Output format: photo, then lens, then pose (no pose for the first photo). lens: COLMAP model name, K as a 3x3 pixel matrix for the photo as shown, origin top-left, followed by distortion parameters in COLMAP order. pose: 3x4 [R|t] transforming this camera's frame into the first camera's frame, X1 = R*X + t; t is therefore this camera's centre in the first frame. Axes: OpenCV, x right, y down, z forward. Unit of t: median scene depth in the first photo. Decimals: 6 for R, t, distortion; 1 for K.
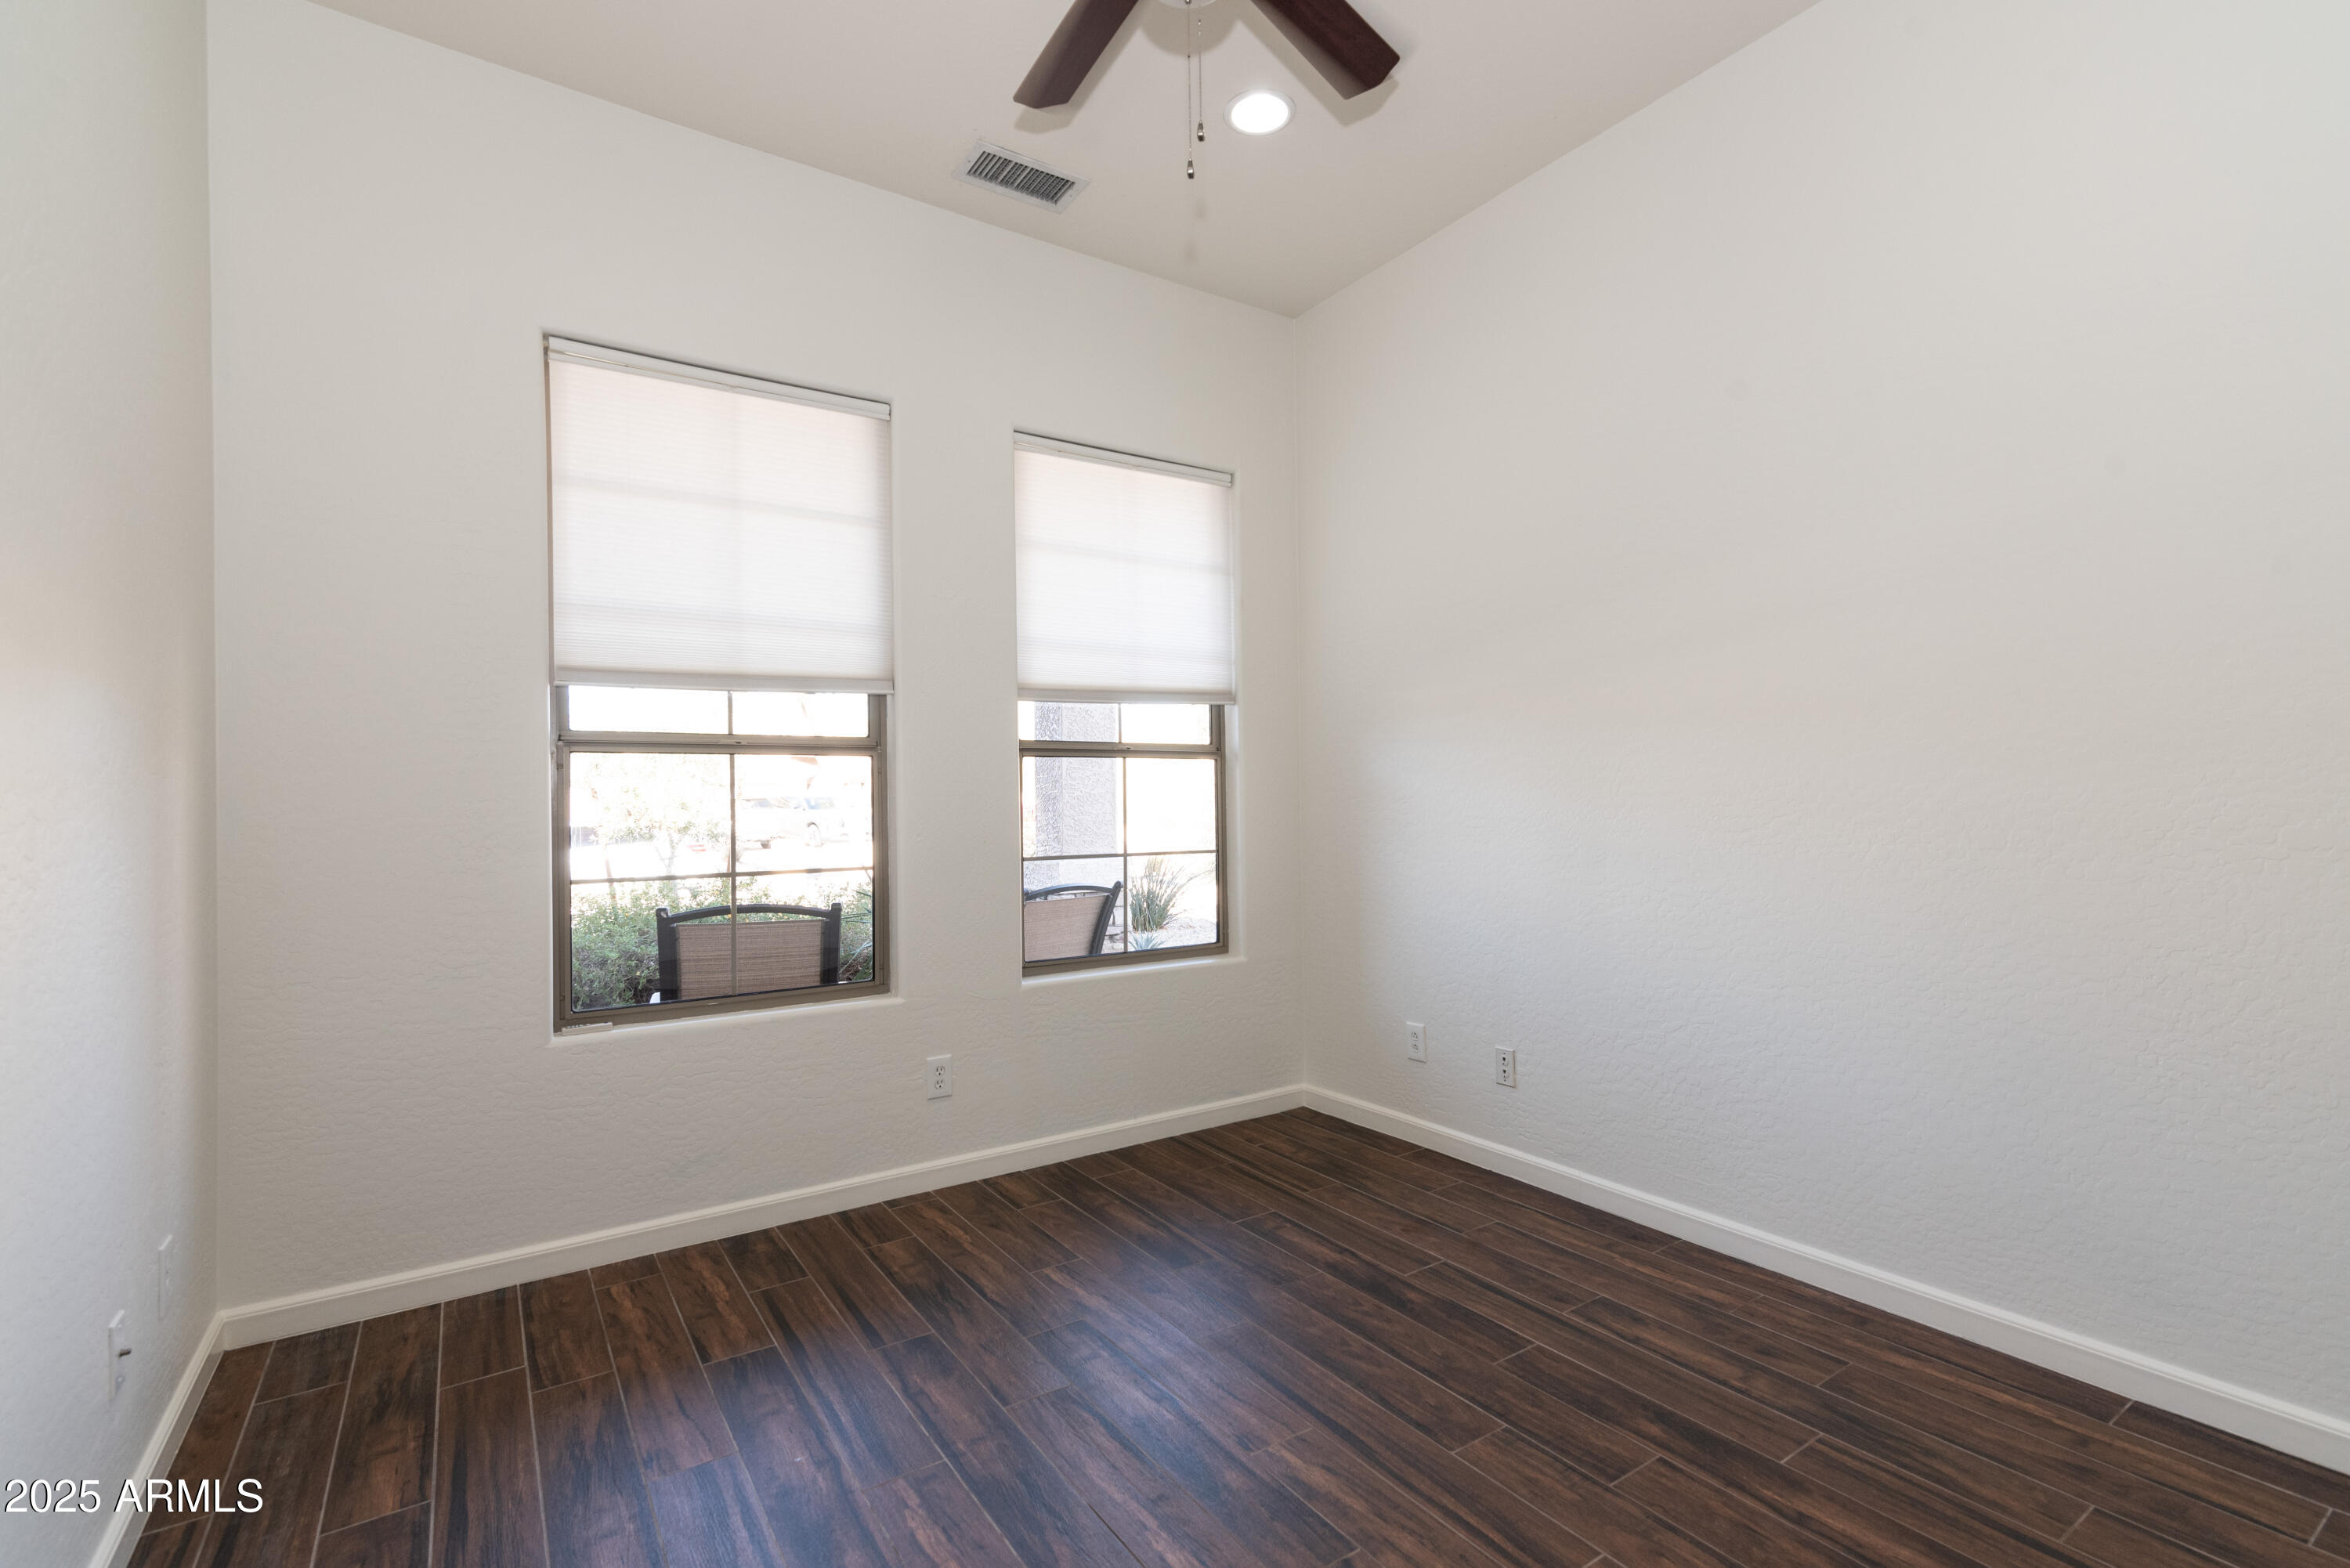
lens RADIAL K [[1048.8, 0, 1180.0], [0, 1048.8, 792.7], [0, 0, 1]] dist [0.006764, -0.001260]
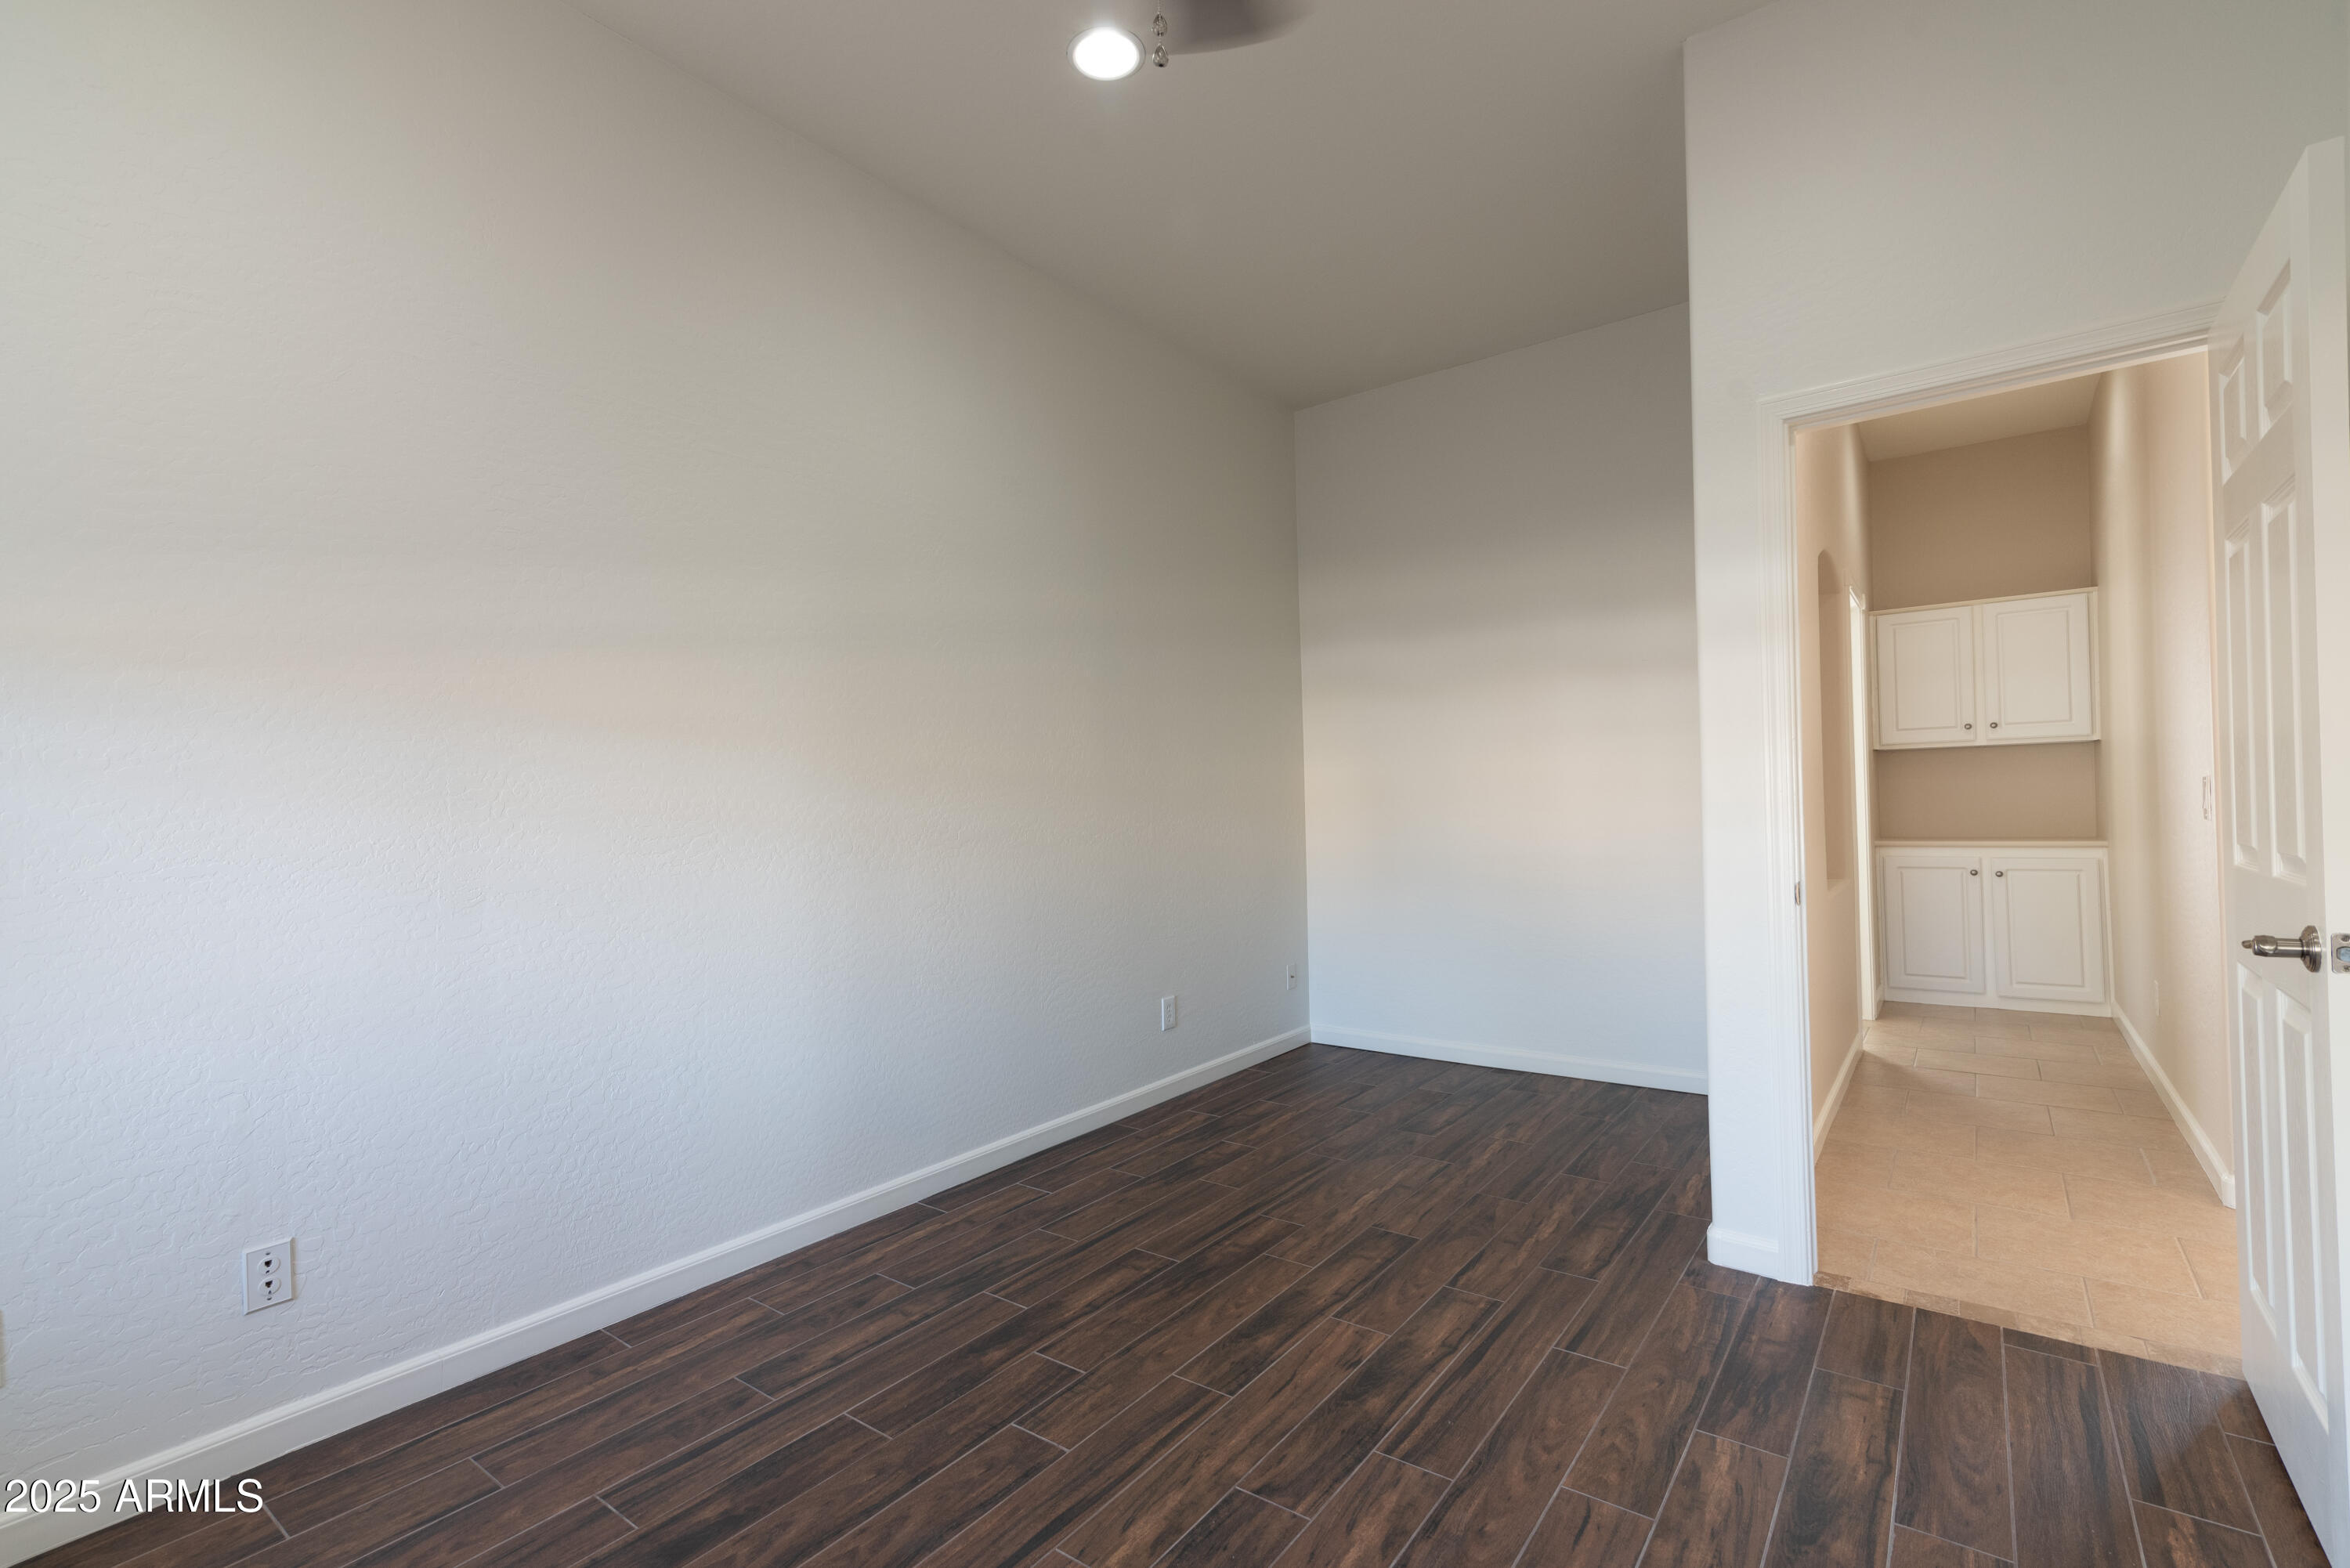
lens RADIAL K [[1048.8, 0, 1181.1], [0, 1048.8, 785.3], [0, 0, 1]] dist [0.006764, -0.001260]
pose [[-0.326359, 0.036136, 0.944555, -0.653752], [0.021641, 0.999293, -0.030753, 0.019844], [-0.944998, 0.010405, -0.326910, 1.060863]]
